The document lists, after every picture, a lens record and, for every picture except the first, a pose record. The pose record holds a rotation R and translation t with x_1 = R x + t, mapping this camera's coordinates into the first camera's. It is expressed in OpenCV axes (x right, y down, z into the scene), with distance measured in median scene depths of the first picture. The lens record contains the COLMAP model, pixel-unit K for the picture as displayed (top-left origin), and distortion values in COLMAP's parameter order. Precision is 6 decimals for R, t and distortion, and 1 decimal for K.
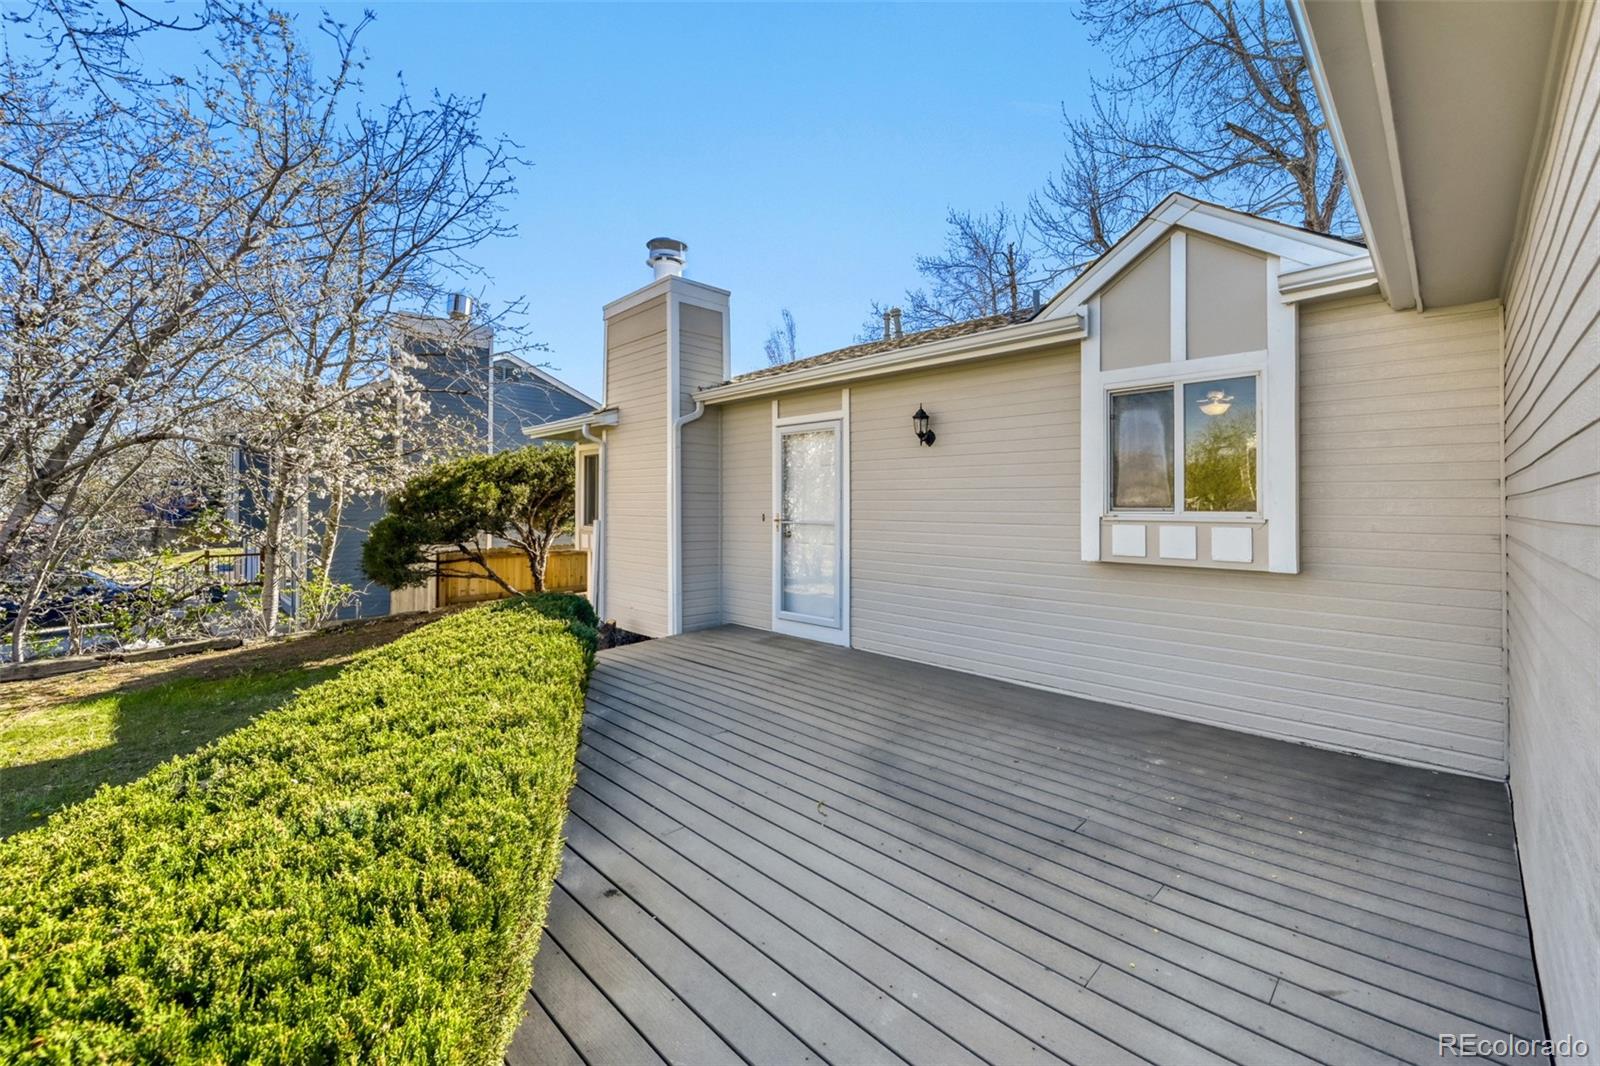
lens RADIAL K [[650.6, 0, 810.2], [0, 650.6, 504.1], [0, 0, 1]] dist [0.001726, -0.000031]
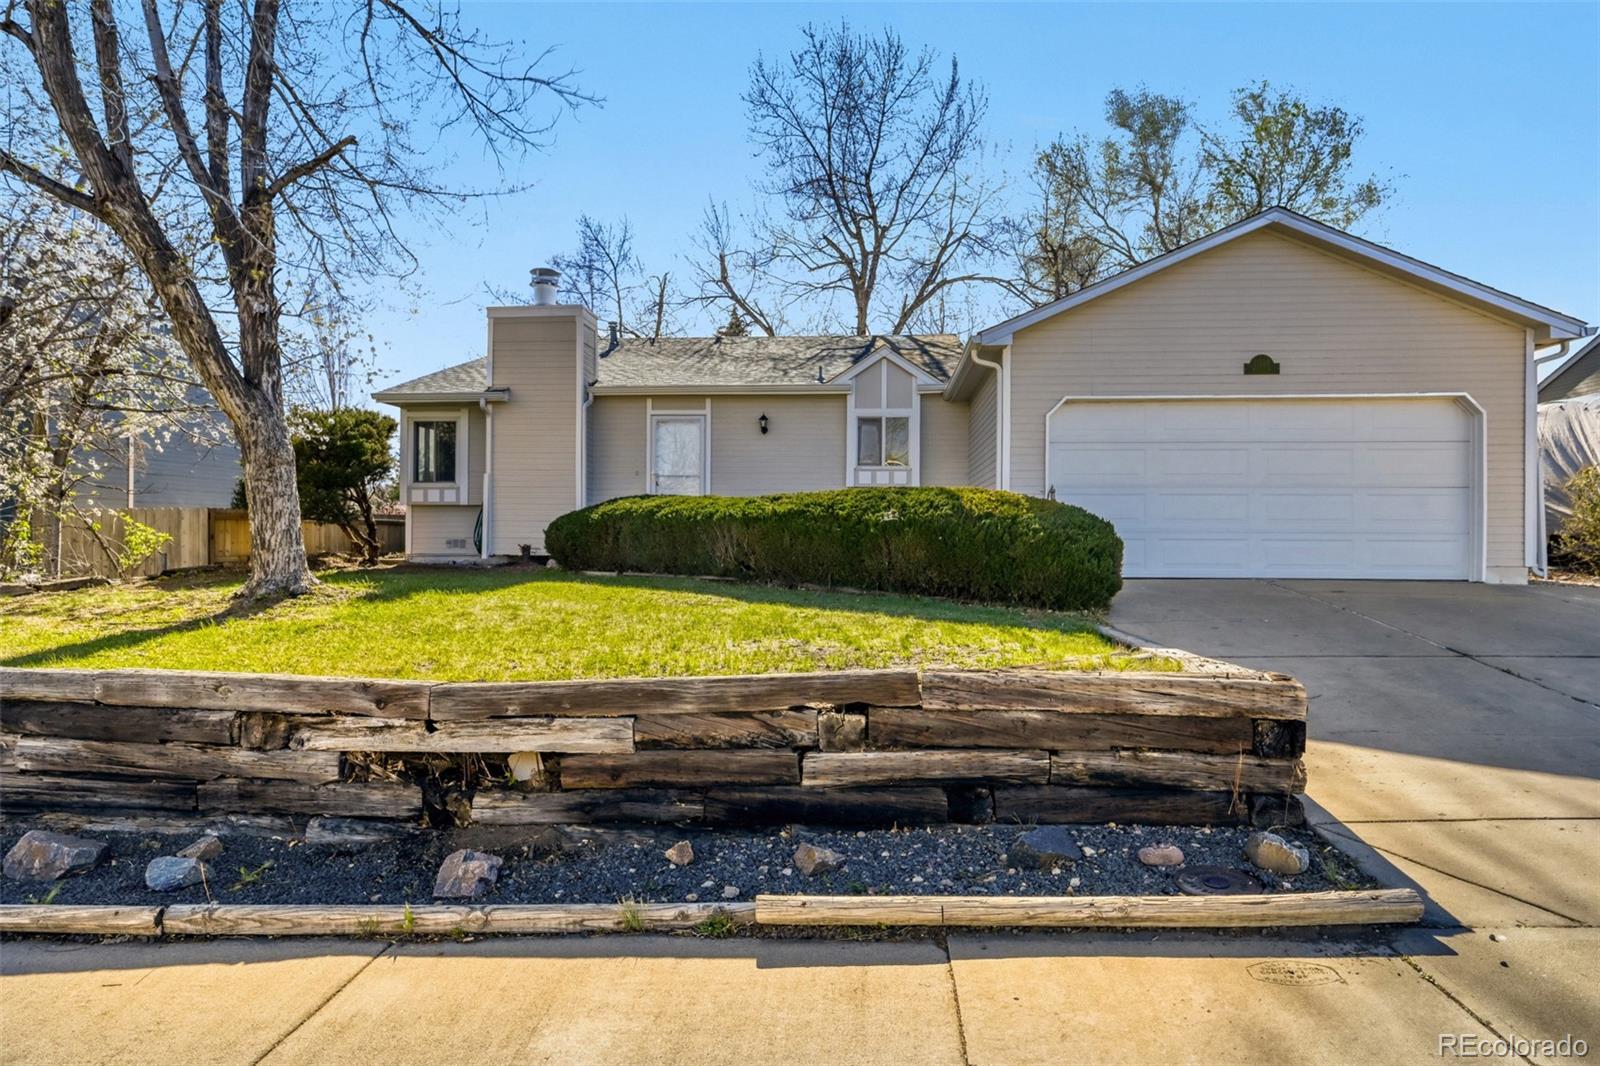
lens RADIAL K [[887.2, 0, 802.2], [0, 887.2, 533.1], [0, 0, 1]] dist [-0.020775, -0.000668]
pose [[0.771195, -0.000394, 0.636599, -1.112544], [-0.004698, 0.999969, 0.006310, 0.147664], [-0.636582, -0.007857, 0.771169, -0.876826]]
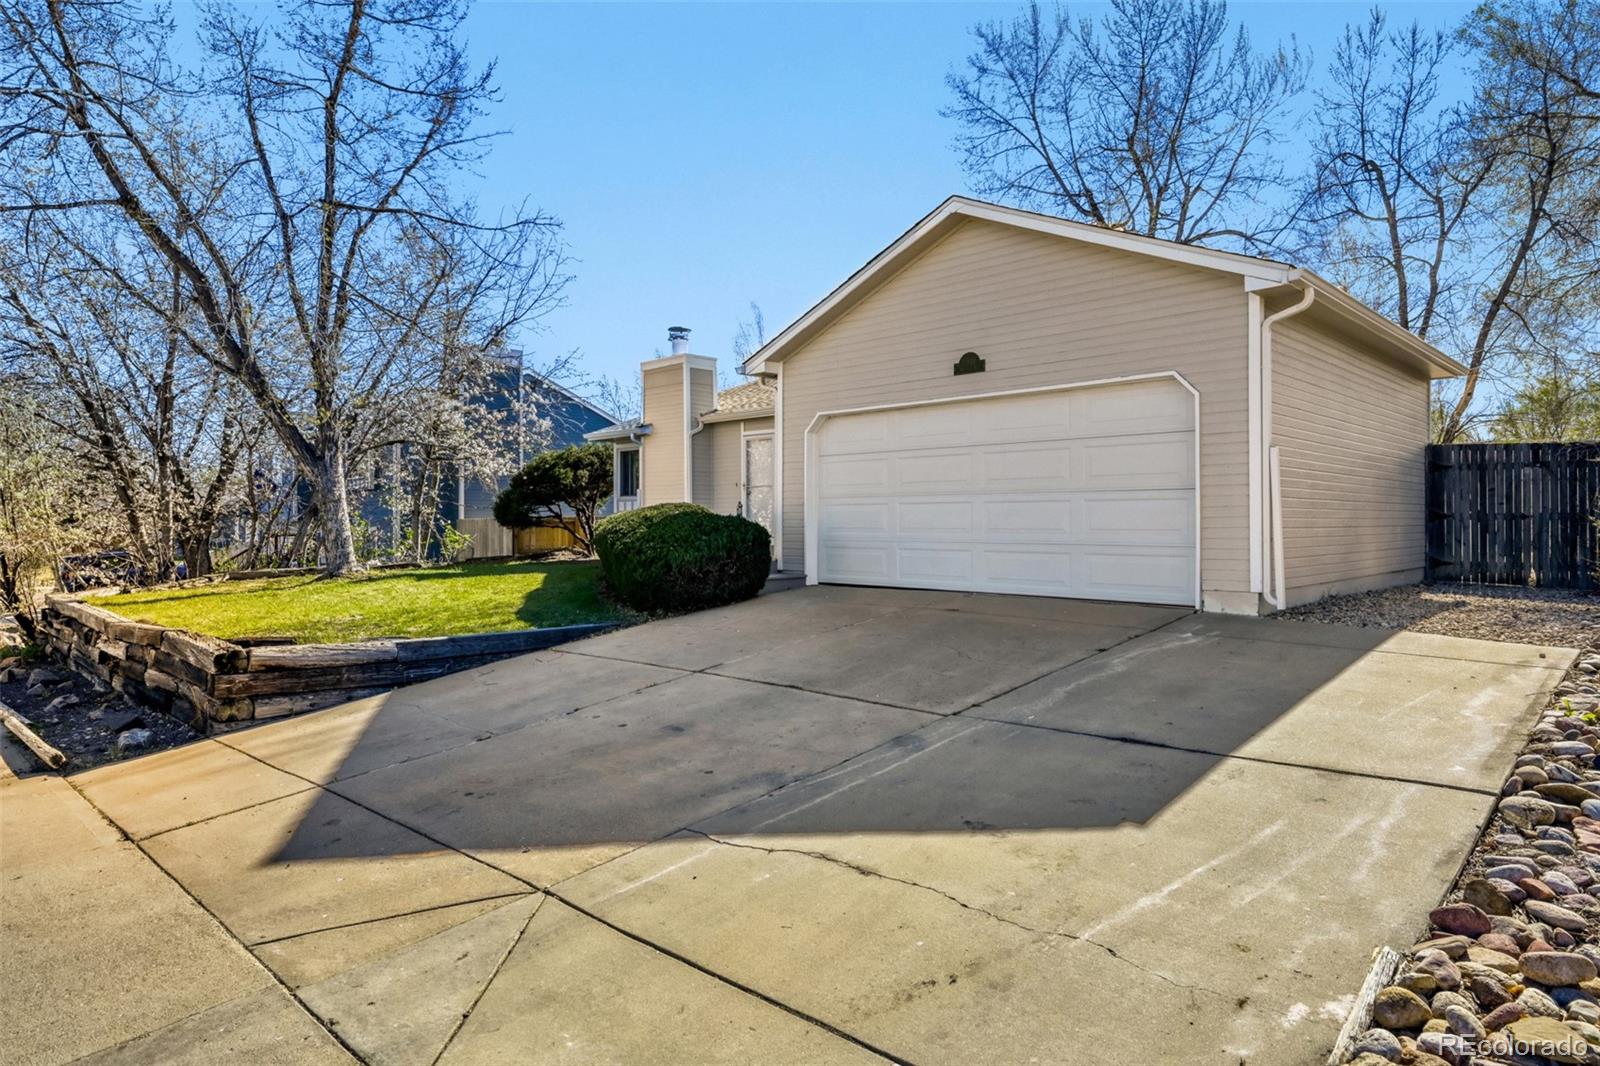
lens RADIAL K [[897.9, 0, 807.6], [0, 897.9, 527.6], [0, 0, 1]] dist [0.019884, 0.000109]
pose [[0.999872, -0.004639, 0.015333, 0.093293], [0.004421, 0.999888, 0.014273, 0.109599], [-0.015398, -0.014204, 0.999781, -1.604438]]
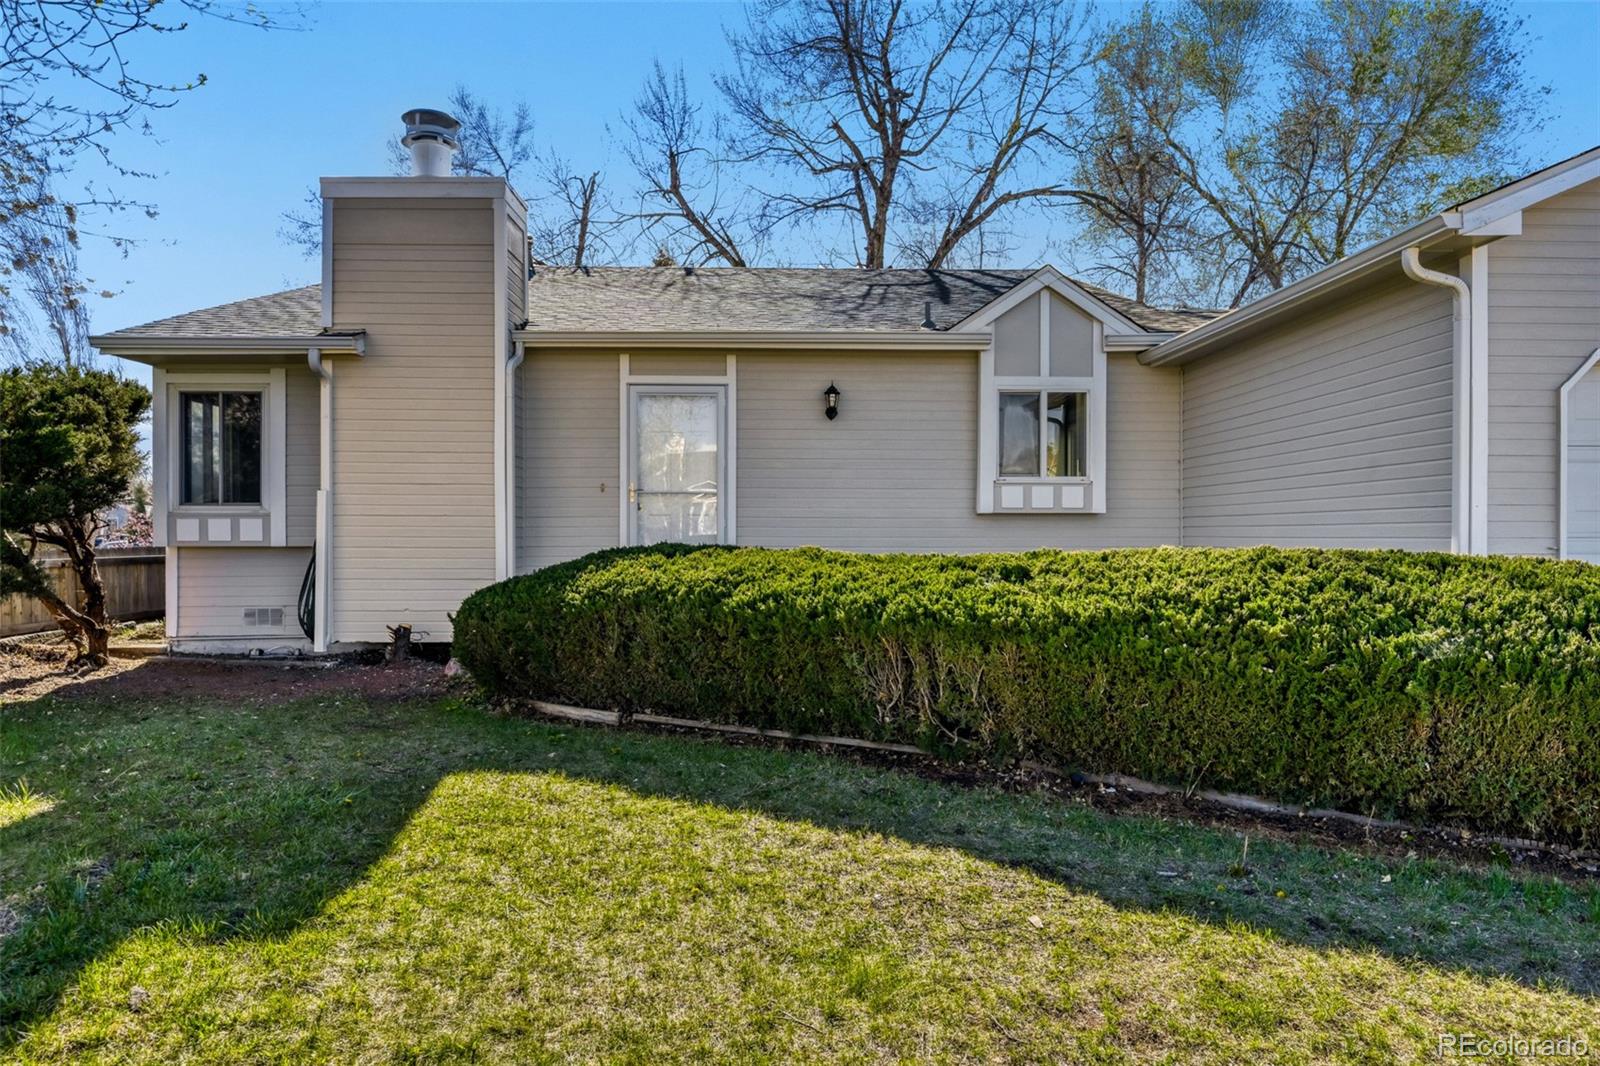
lens RADIAL K [[1016.4, 0, 800.5], [0, 1016.4, 530.7], [0, 0, 1]] dist [-0.009973, -0.002944]
pose [[0.697748, -0.007937, 0.716300, -0.859140], [0.000360, 0.999942, 0.010730, 0.063380], [-0.716343, -0.007229, 0.697710, -0.132688]]
